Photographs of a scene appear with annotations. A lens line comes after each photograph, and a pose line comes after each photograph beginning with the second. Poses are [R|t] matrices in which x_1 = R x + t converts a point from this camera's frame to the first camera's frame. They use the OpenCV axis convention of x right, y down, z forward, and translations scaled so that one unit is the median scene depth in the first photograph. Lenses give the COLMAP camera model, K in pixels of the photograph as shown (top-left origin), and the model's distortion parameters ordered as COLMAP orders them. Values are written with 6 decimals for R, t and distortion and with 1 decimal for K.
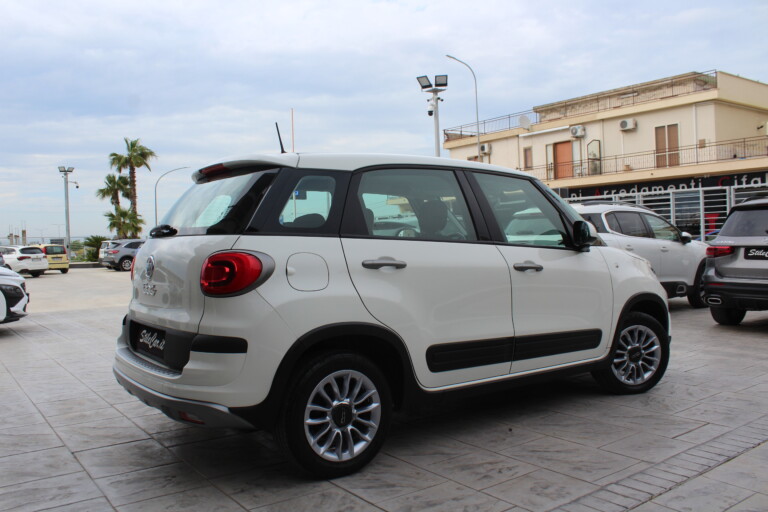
lens RADIAL K [[639.7, 0, 384.0], [0, 639.7, 256.0], [0, 0, 1]] dist [-0.083386, 0.005318]
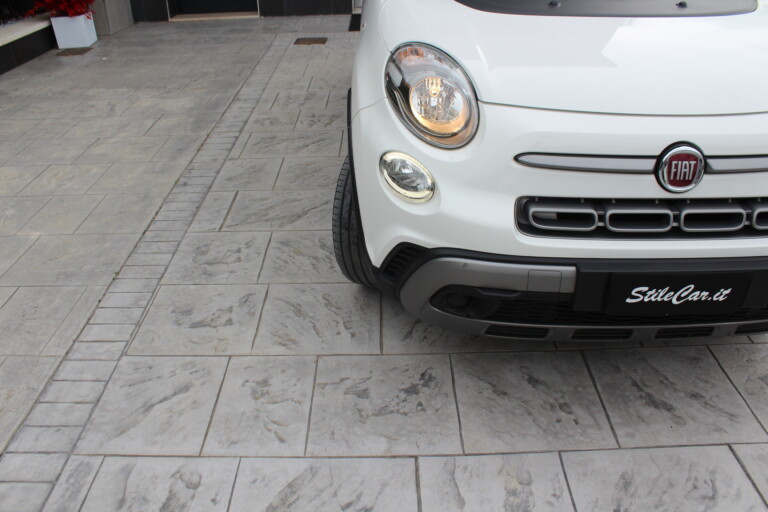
lens RADIAL K [[639.7, 0, 384.0], [0, 639.7, 256.0], [0, 0, 1]] dist [-0.083386, 0.005318]
pose [[-0.602584, 0.426646, -0.674438, 1.060729], [0.011913, 0.849816, 0.526945, -0.131968], [0.797967, 0.309494, -0.517167, 1.773539]]
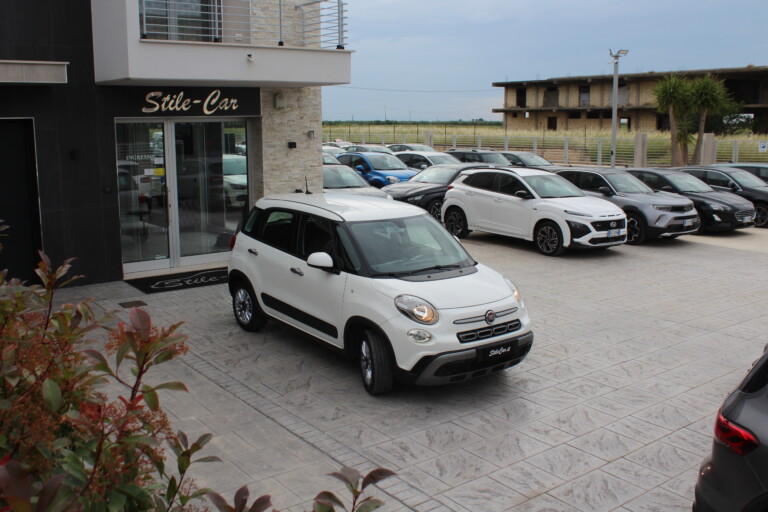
lens RADIAL K [[760.4, 0, 384.0], [0, 760.4, 256.0], [0, 0, 1]] dist [-0.128729, -0.000705]
pose [[0.005214, 0.203636, -0.979033, 2.571953], [-0.023735, 0.978796, 0.203460, -0.516499], [0.999705, 0.022176, 0.009937, 1.374704]]
